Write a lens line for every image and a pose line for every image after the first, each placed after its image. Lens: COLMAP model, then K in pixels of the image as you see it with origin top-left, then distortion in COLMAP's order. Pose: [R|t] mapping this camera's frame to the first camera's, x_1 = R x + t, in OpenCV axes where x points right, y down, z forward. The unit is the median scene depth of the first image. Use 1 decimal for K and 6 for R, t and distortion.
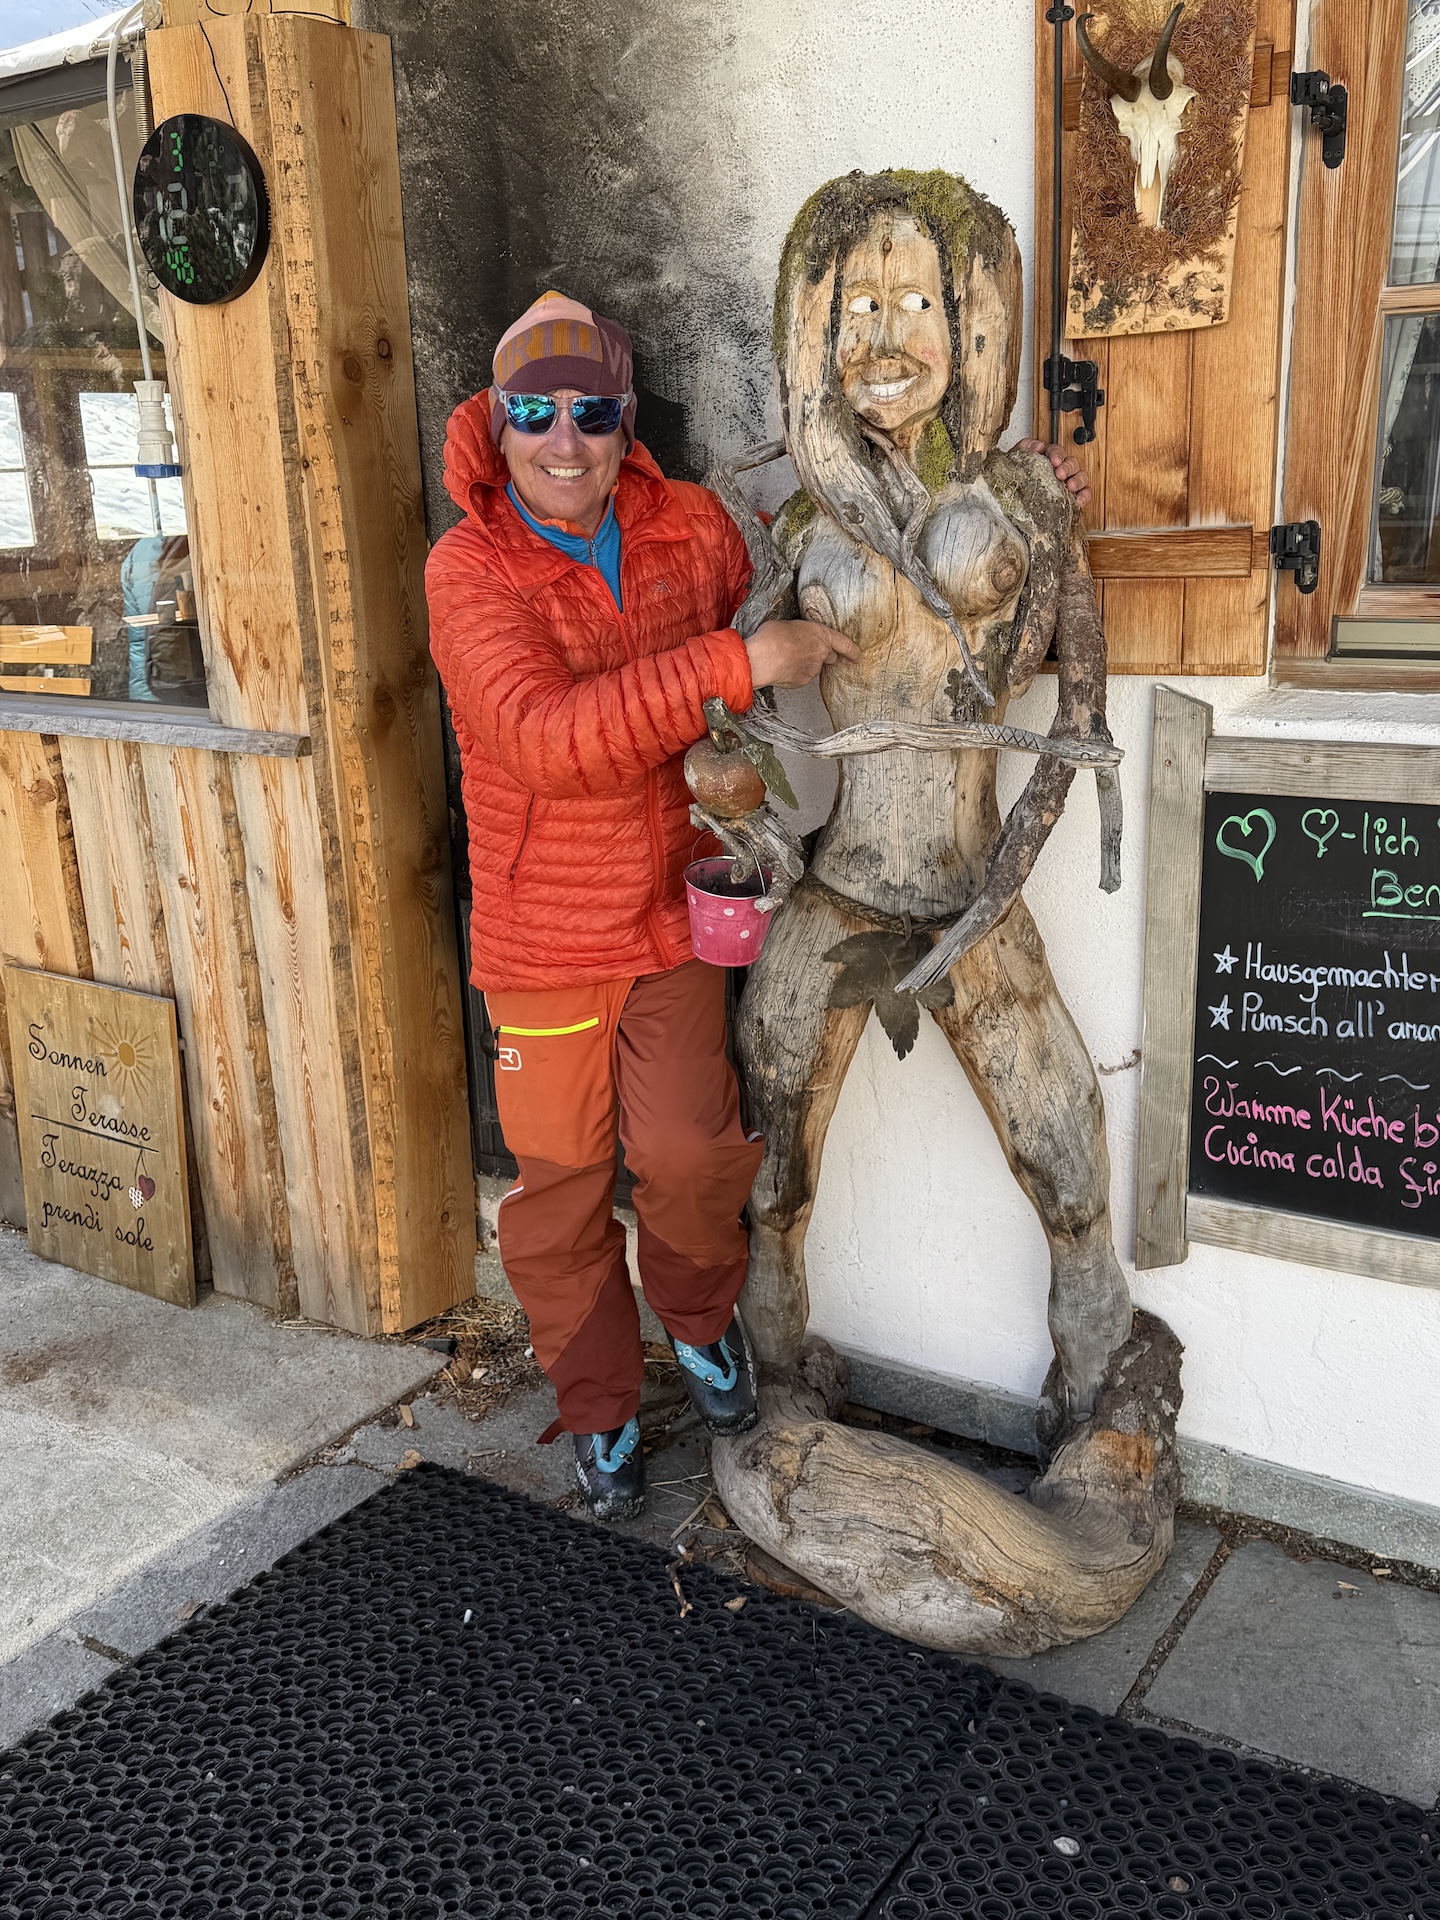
lens RADIAL K [[1761.0, 0, 719.3], [0, 1761.0, 914.8], [0, 0, 1]] dist [0.100637, -0.319099]
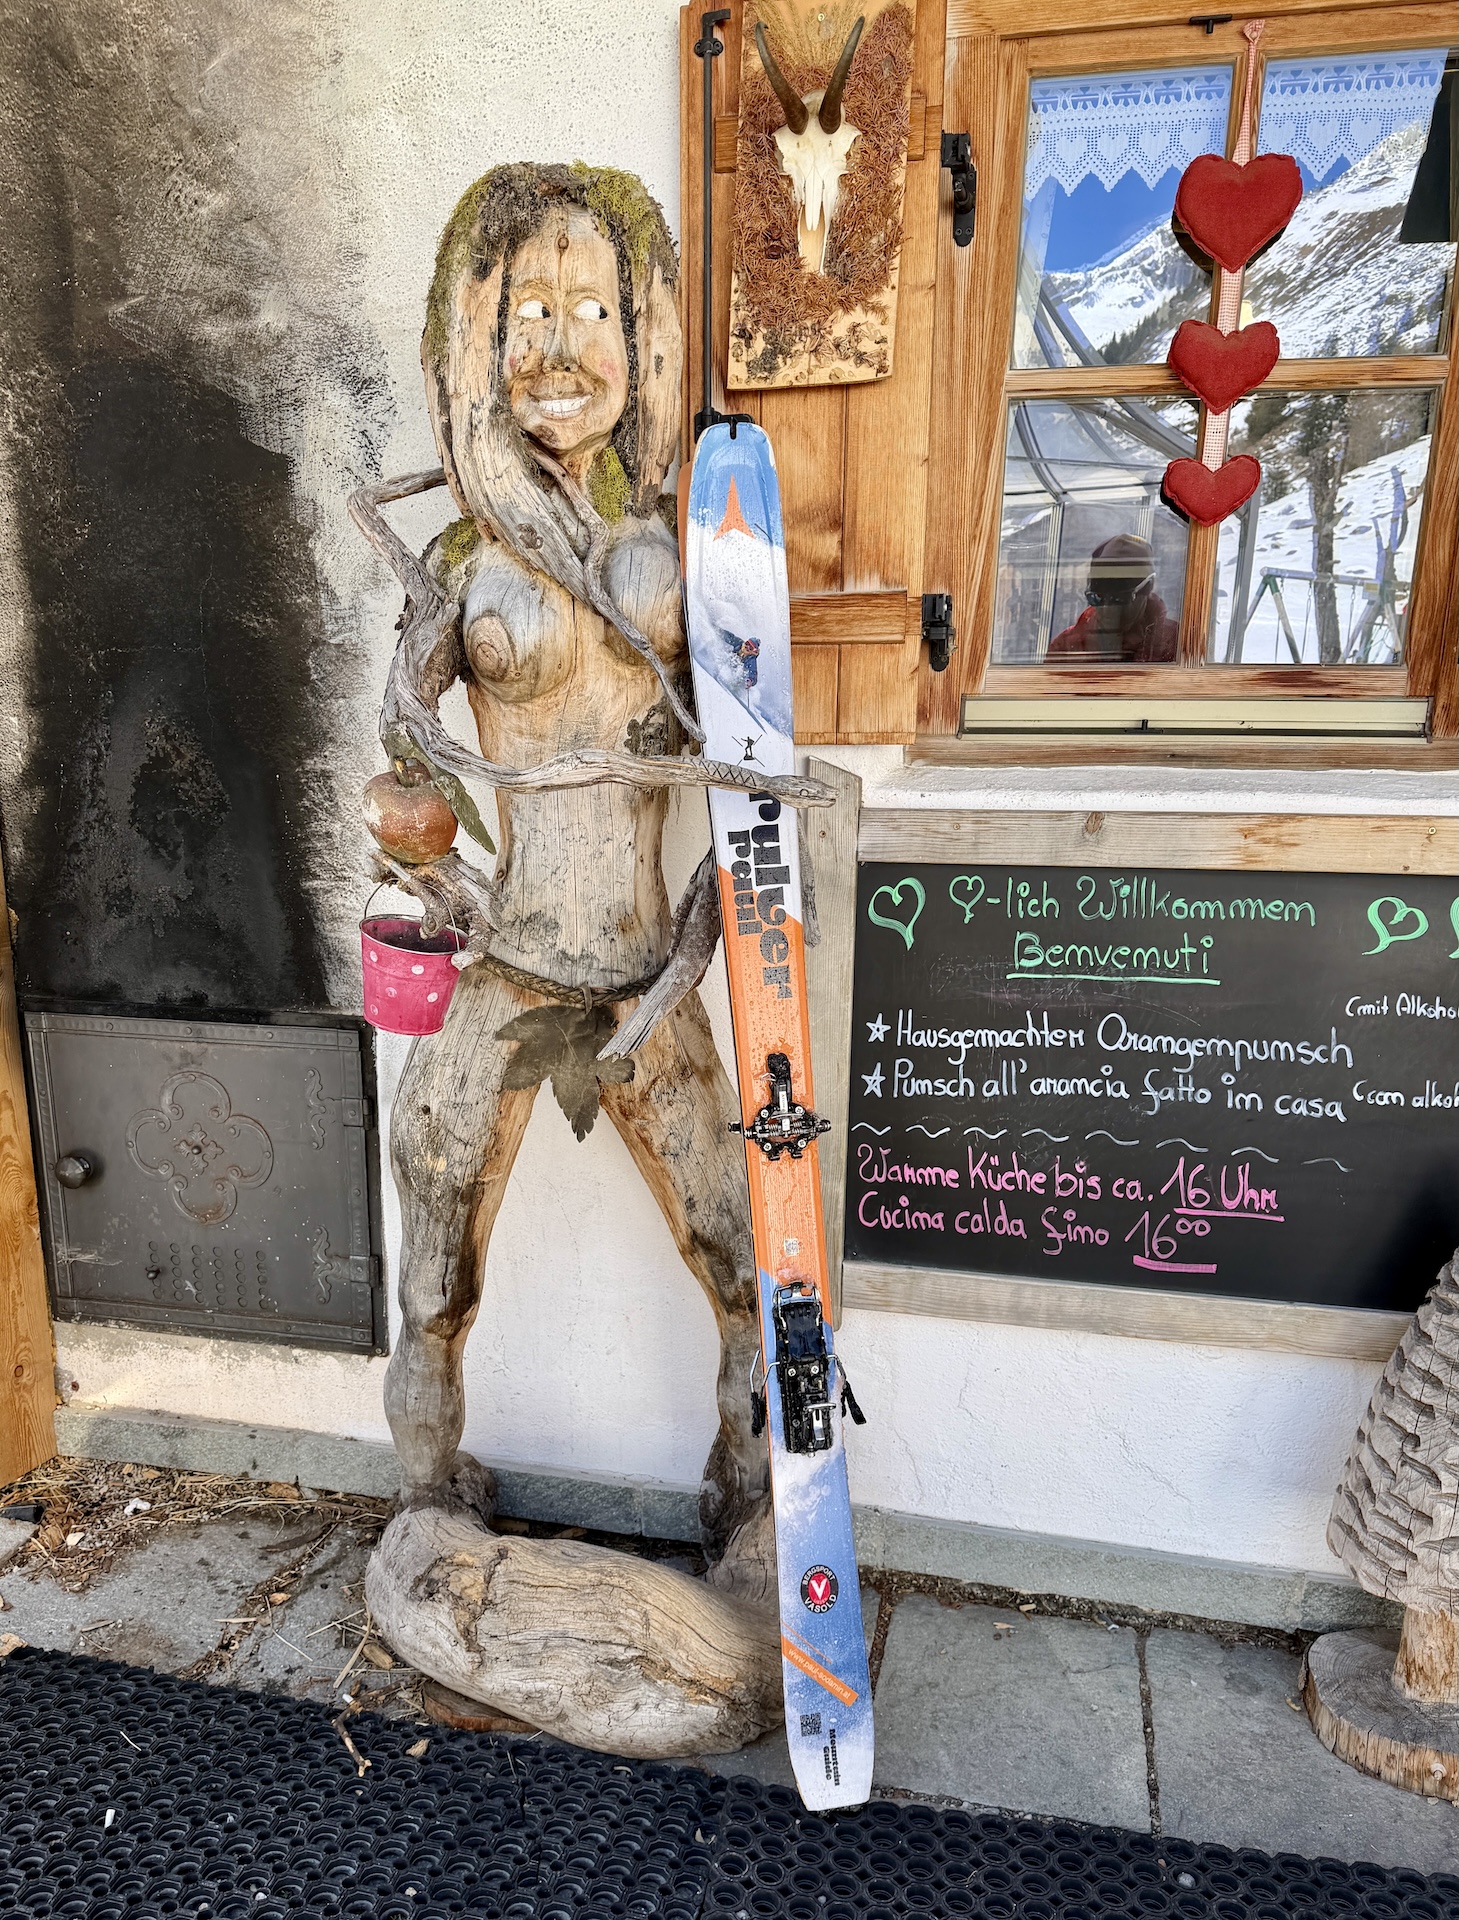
lens RADIAL K [[1529.3, 0, 728.8], [0, 1529.3, 1063.2], [0, 0, 1]] dist [0.086182, -0.180832]
pose [[0.944665, -0.038996, 0.325710, -0.088279], [0.042960, 0.999064, -0.004984, 0.047876], [-0.325211, 0.018701, 0.945457, 0.196622]]
